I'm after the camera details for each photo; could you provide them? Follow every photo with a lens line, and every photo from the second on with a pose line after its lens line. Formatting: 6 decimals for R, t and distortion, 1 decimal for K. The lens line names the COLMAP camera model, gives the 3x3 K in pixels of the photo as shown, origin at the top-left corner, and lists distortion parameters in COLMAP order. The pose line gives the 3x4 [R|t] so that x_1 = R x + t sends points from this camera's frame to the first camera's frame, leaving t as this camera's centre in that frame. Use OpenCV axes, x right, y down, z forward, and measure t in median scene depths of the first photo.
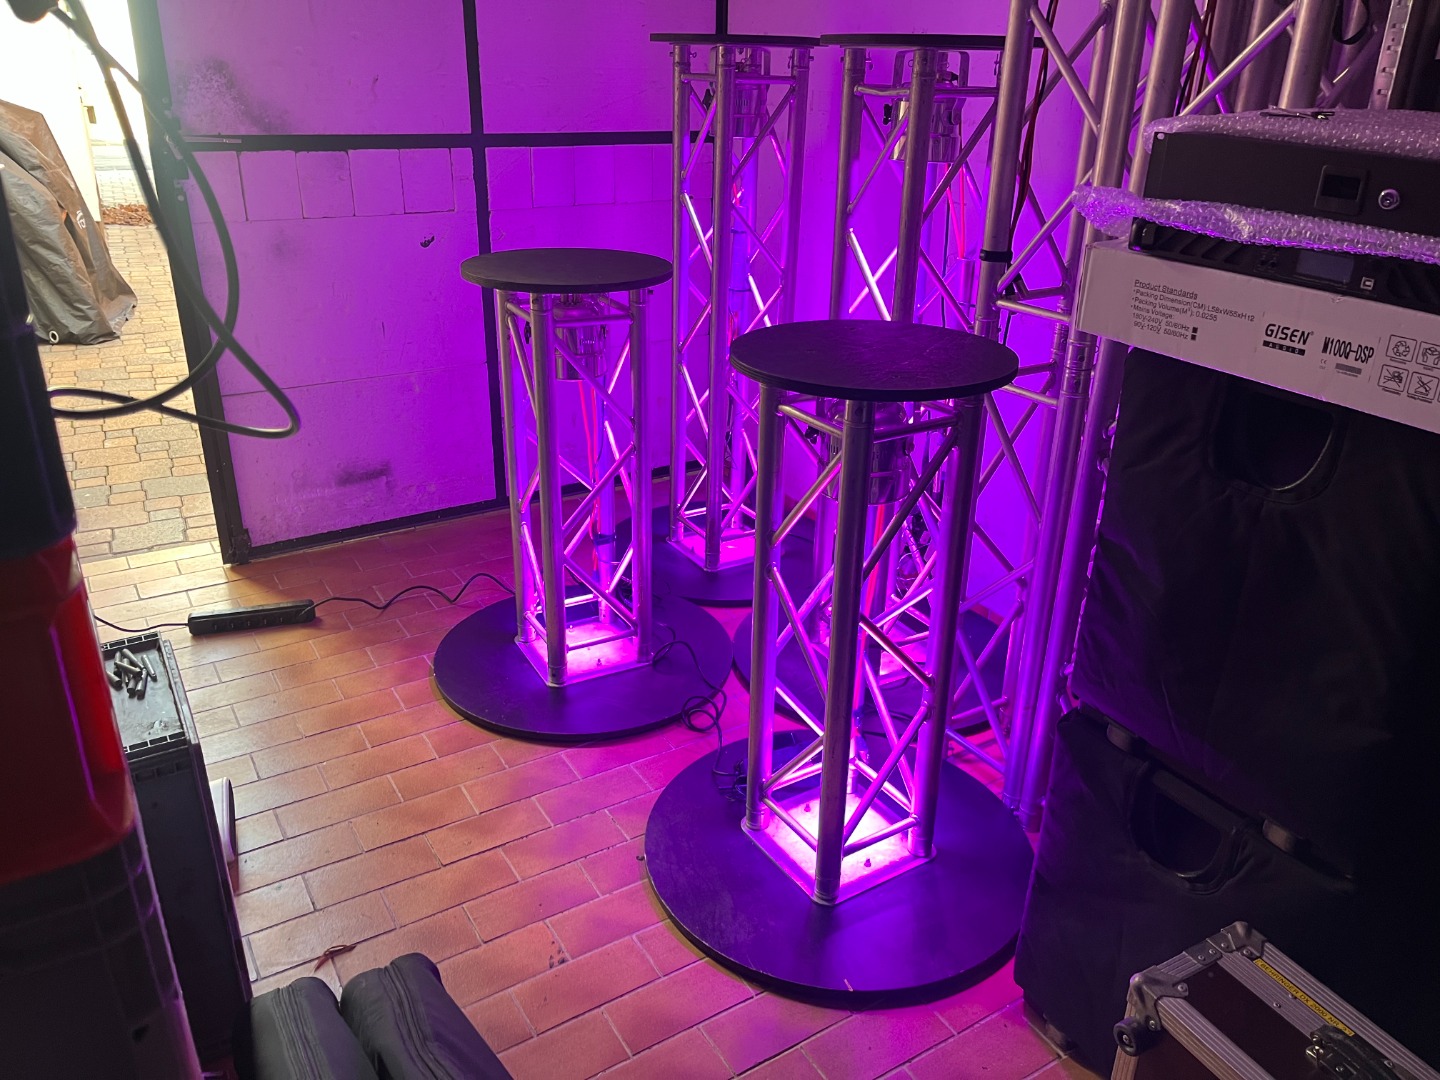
lens RADIAL K [[1092.4, 0, 720.2], [0, 1092.4, 539.7], [0, 0, 1]] dist [0.084531, -0.123874]
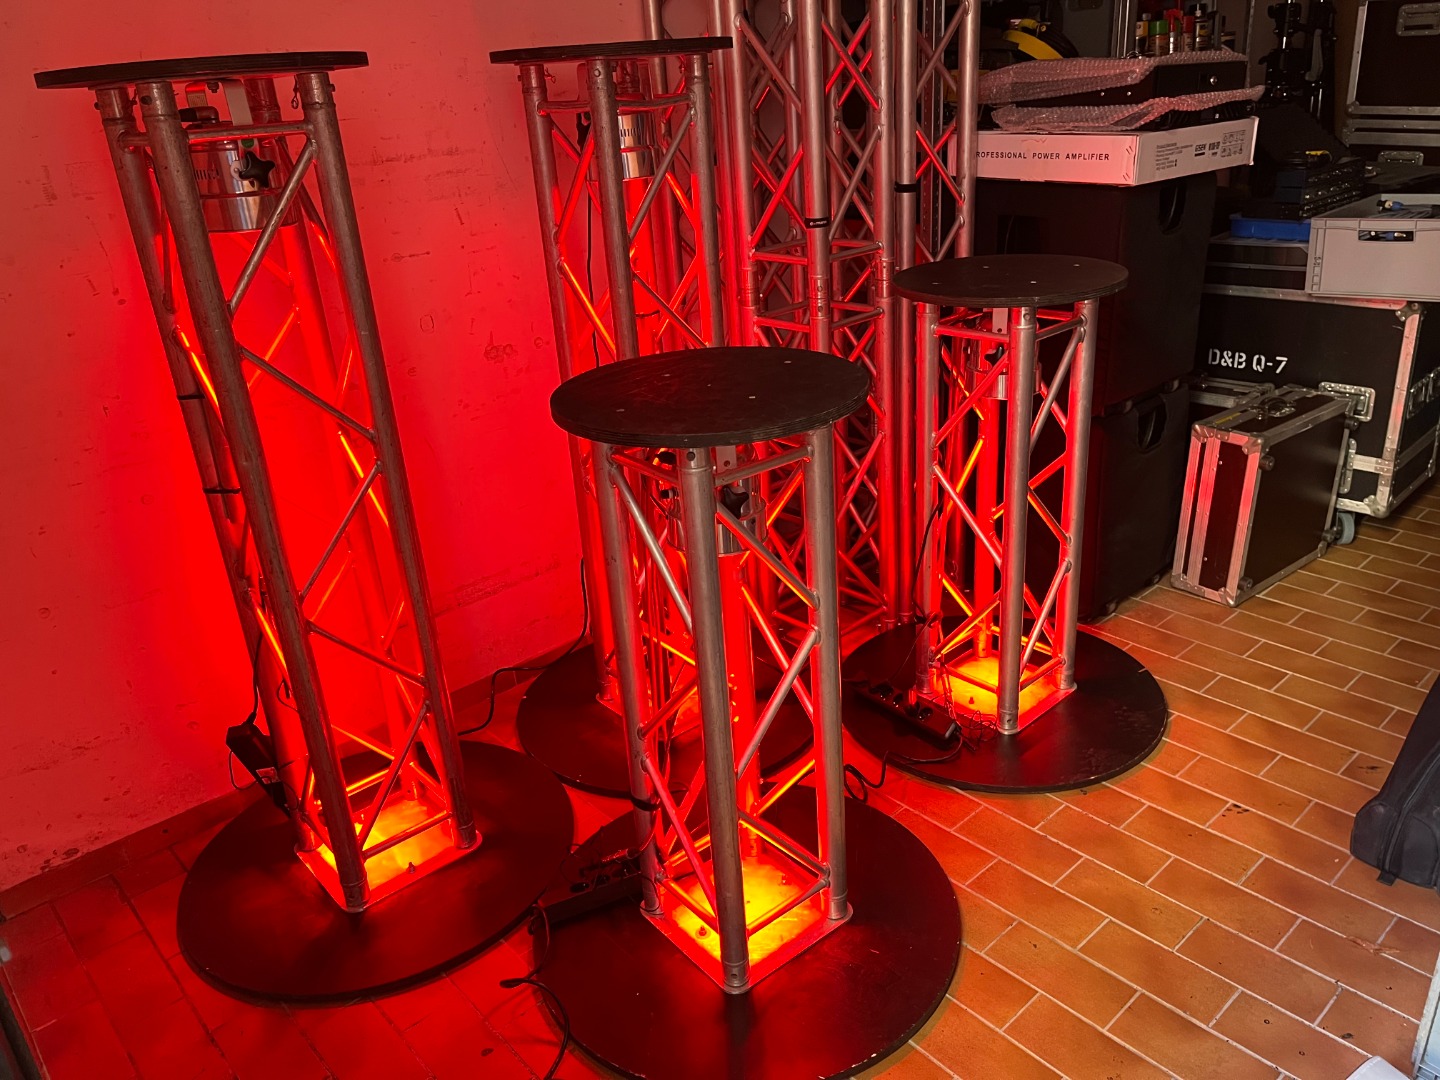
lens RADIAL K [[1067.9, 0, 729.2], [0, 1067.9, 524.3], [0, 0, 1]] dist [0.082489, -0.116531]
pose [[-0.182356, -0.387646, 0.903591, -0.789721], [0.450974, 0.783657, 0.427205, -0.474665], [-0.873710, 0.485399, 0.031914, 1.060432]]
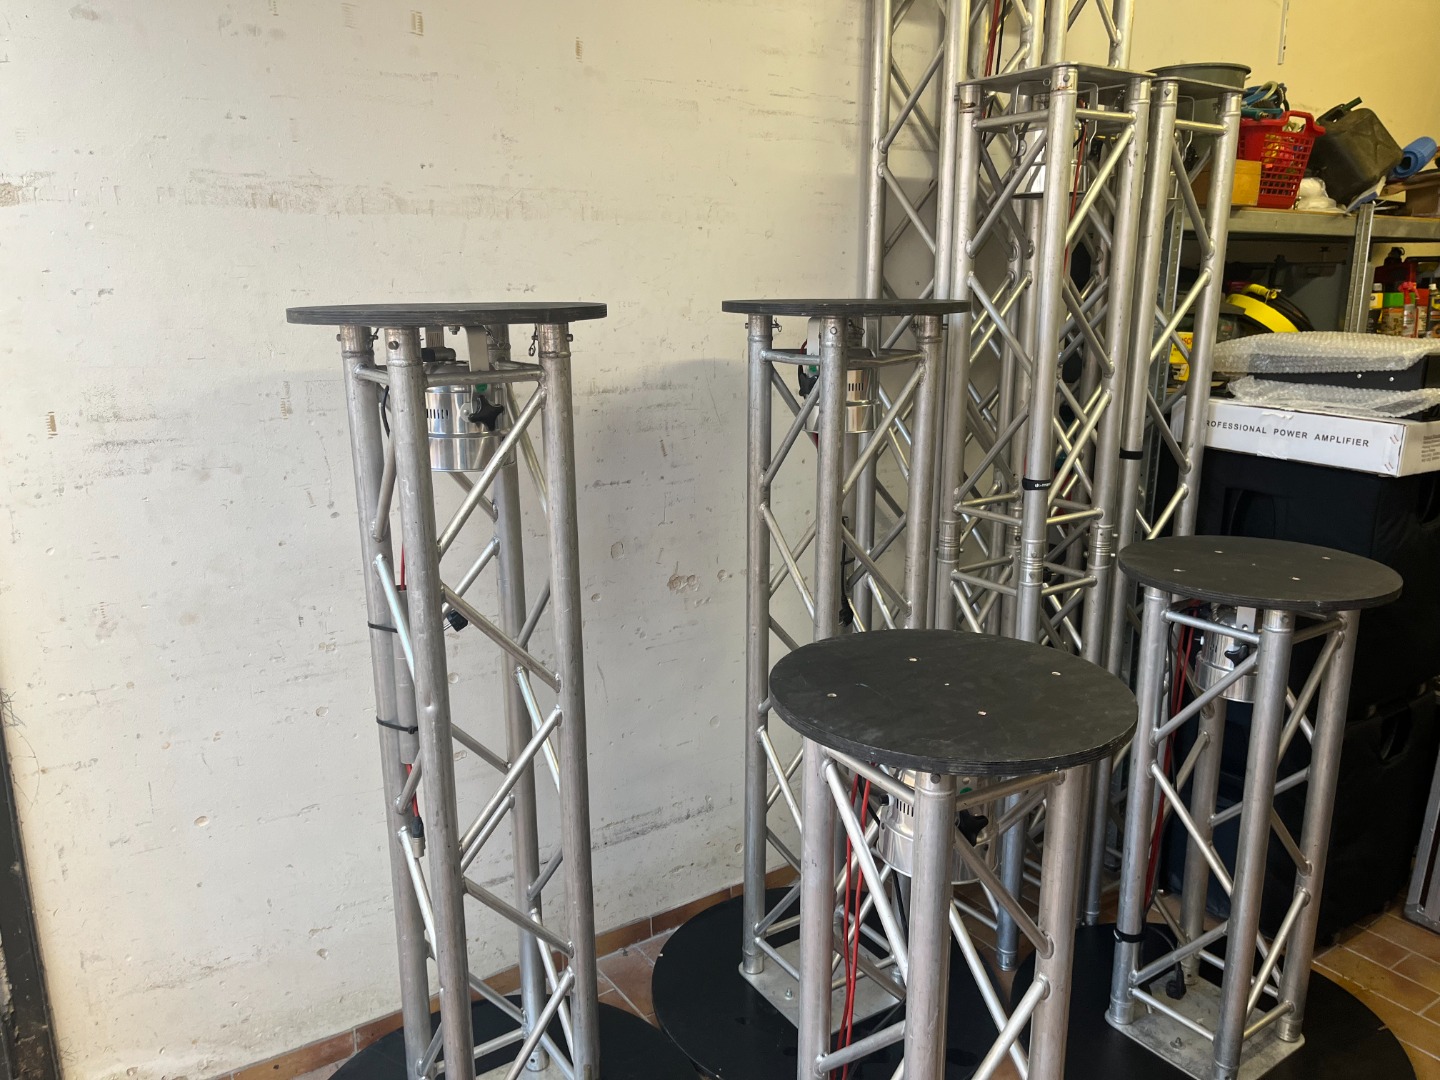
lens RADIAL K [[1072.7, 0, 713.5], [0, 1072.7, 540.6], [0, 0, 1]] dist [0.075543, -0.109471]
pose [[-0.036532, -0.252091, 0.967014, -0.703677], [0.403515, 0.881546, 0.245054, -0.532853], [-0.914243, 0.399157, 0.069517, 1.096293]]
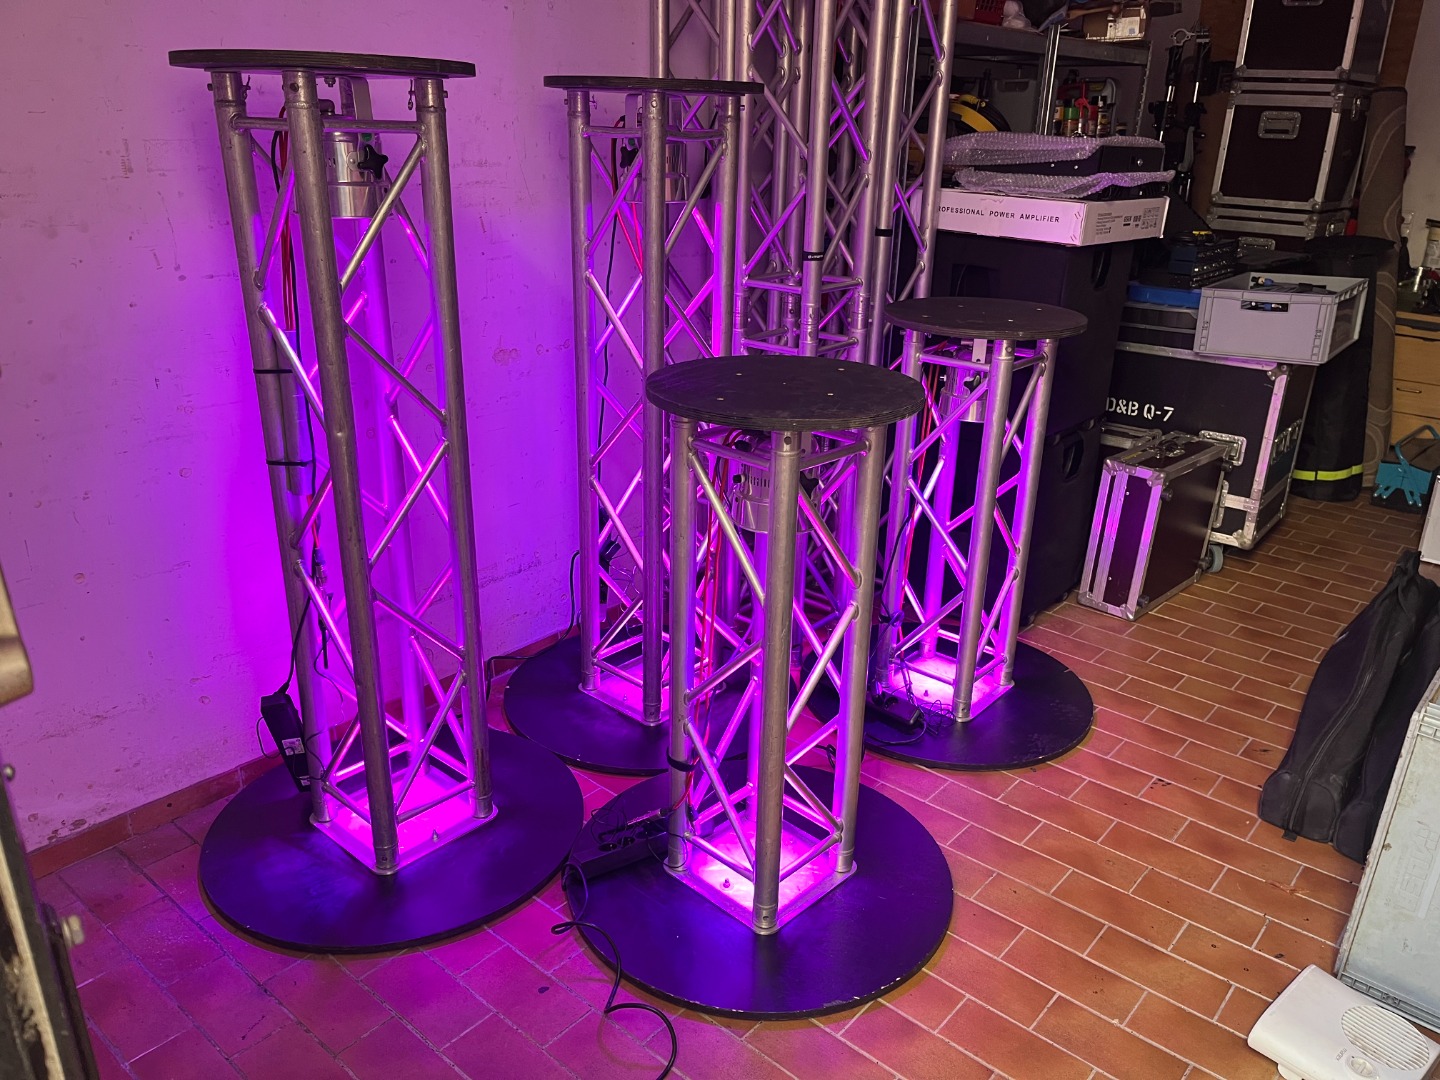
lens RADIAL K [[1064.8, 0, 729.5], [0, 1064.8, 538.2], [0, 0, 1]] dist [0.069290, -0.093546]
pose [[-0.304649, -0.371387, 0.877075, -0.844217], [0.355039, 0.810201, 0.466391, -0.541443], [-0.883819, 0.453482, -0.114971, 1.222238]]
